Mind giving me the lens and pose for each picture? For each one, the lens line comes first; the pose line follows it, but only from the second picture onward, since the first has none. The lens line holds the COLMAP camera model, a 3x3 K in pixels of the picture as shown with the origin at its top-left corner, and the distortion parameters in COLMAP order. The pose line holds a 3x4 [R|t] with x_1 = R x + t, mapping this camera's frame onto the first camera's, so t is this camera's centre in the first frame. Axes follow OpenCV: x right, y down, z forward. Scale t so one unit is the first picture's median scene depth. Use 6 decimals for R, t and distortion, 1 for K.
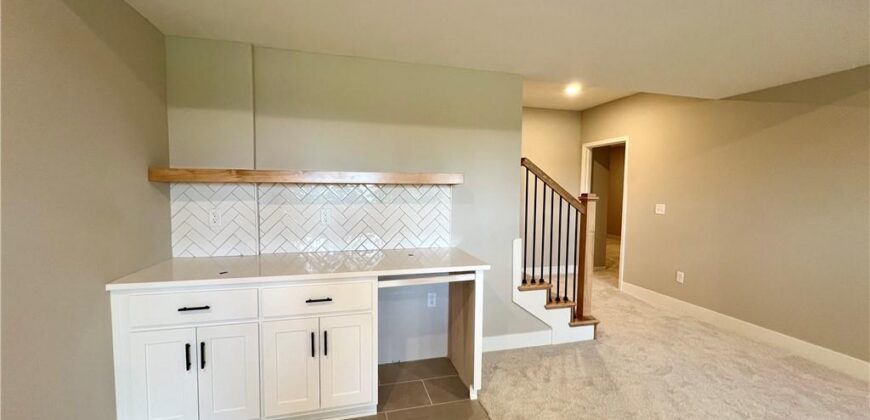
lens RADIAL K [[348.5, 0, 435.0], [0, 348.5, 210.0], [0, 0, 1]] dist [-0.000699, -0.000039]
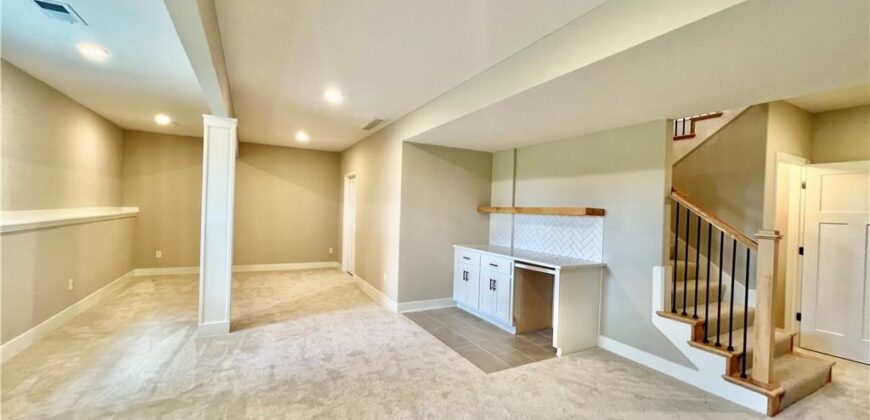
lens RADIAL K [[348.5, 0, 435.0], [0, 348.5, 210.0], [0, 0, 1]] dist [-0.000699, -0.000039]
pose [[0.235425, -0.001911, -0.971891, 1.163183], [-0.093453, 0.995320, -0.024595, -0.001119], [0.967389, 0.096617, 0.234144, 0.051883]]
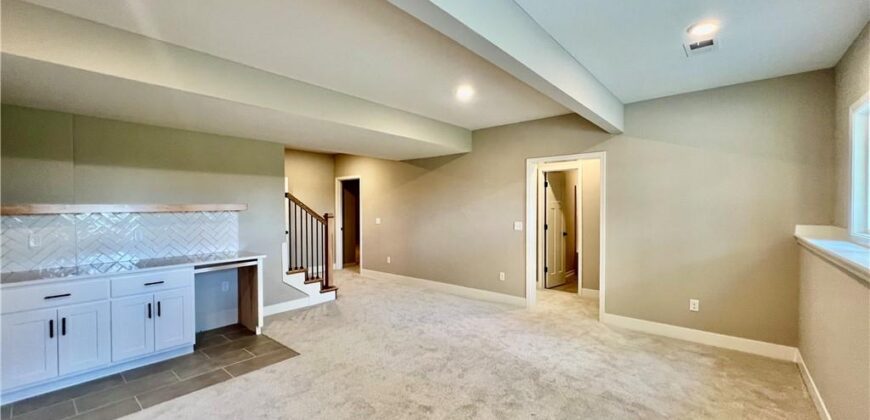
lens RADIAL K [[348.5, 0, 435.0], [0, 348.5, 210.0], [0, 0, 1]] dist [-0.000699, -0.000039]
pose [[0.819944, -0.021467, 0.572042, -0.117313], [0.049818, 0.998181, -0.033949, 0.021918], [-0.570272, 0.056335, 0.819522, -0.760868]]
